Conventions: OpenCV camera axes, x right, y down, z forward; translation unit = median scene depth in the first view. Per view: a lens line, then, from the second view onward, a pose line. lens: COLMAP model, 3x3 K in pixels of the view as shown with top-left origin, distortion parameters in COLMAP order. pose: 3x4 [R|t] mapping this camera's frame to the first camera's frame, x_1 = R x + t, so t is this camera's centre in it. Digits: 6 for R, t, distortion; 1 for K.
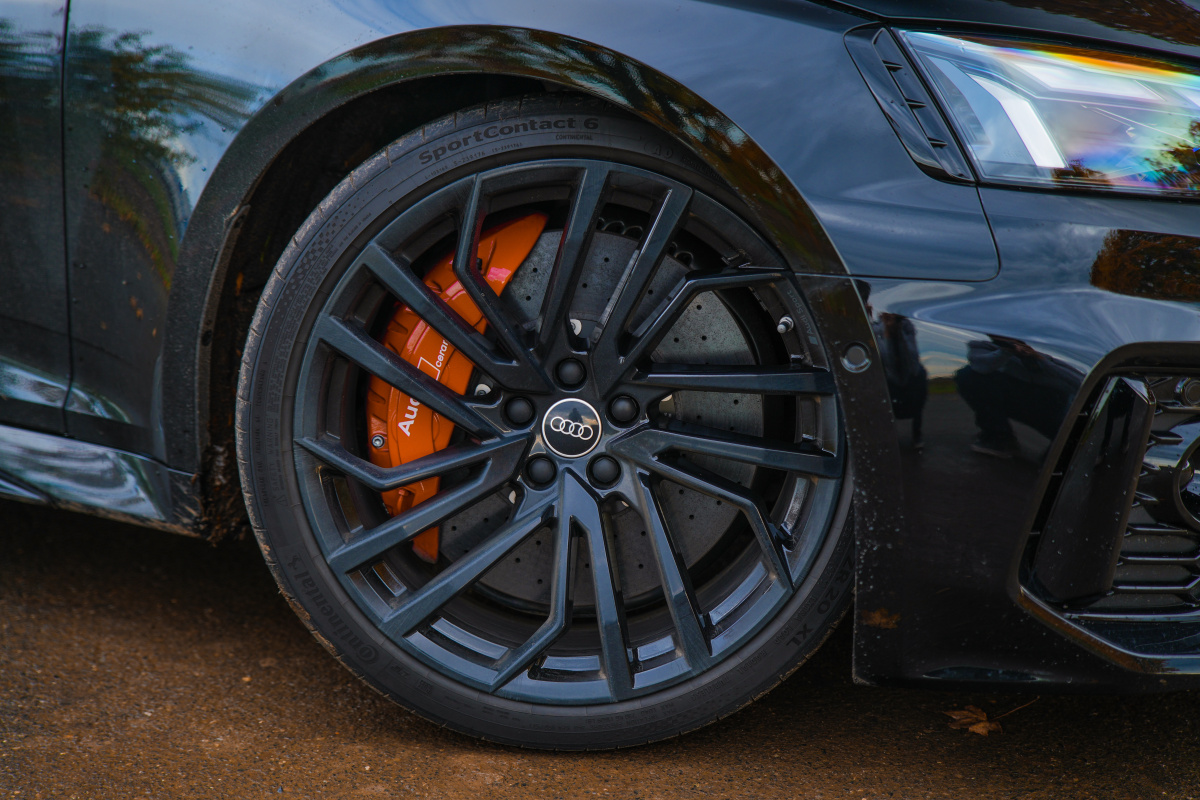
lens RADIAL K [[1888.9, 0, 600.4], [0, 1888.9, 399.8], [0, 0, 1]] dist [-0.026043, 0.000000]
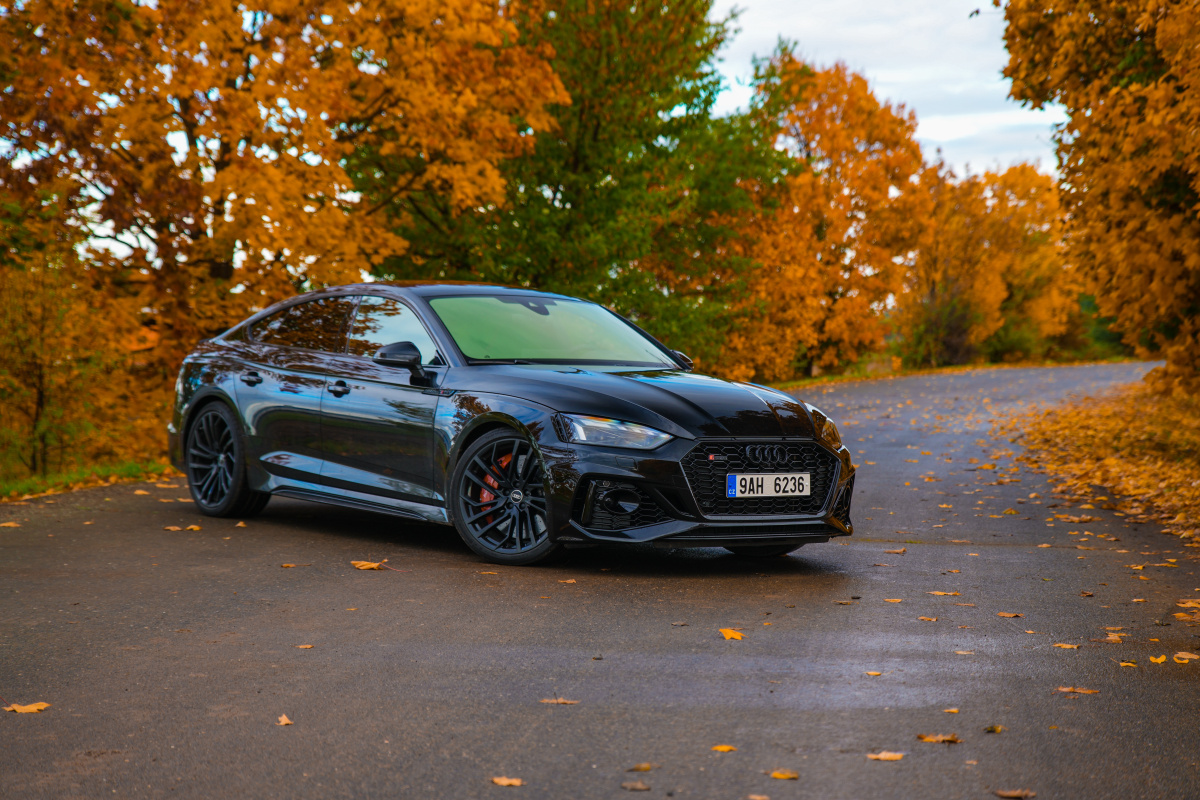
lens RADIAL K [[2359.9, 0, 601.6], [0, 2359.9, 409.3], [0, 0, 1]] dist [-0.037351, 0.000000]
pose [[0.923910, 0.004989, -0.382578, 2.443417], [-0.068522, 0.985906, -0.152621, 0.688218], [0.376425, 0.167223, 0.911230, -4.327043]]
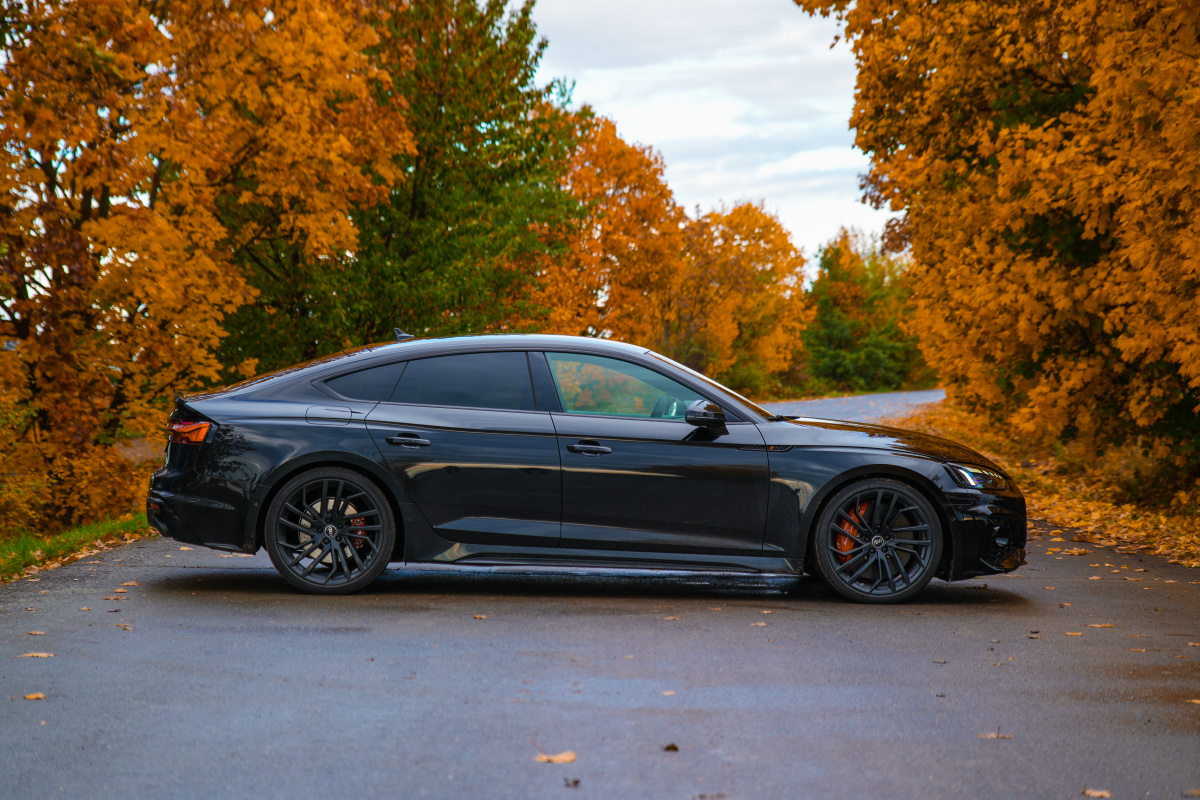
lens RADIAL K [[2359.9, 0, 562.8], [0, 2359.9, 401.3], [0, 0, 1]] dist [-0.037351, 0.000000]
pose [[0.963698, -0.019031, -0.266315, 1.343201], [-0.030007, 0.983417, -0.178857, 0.764171], [0.265303, 0.180355, 0.947146, -4.942933]]
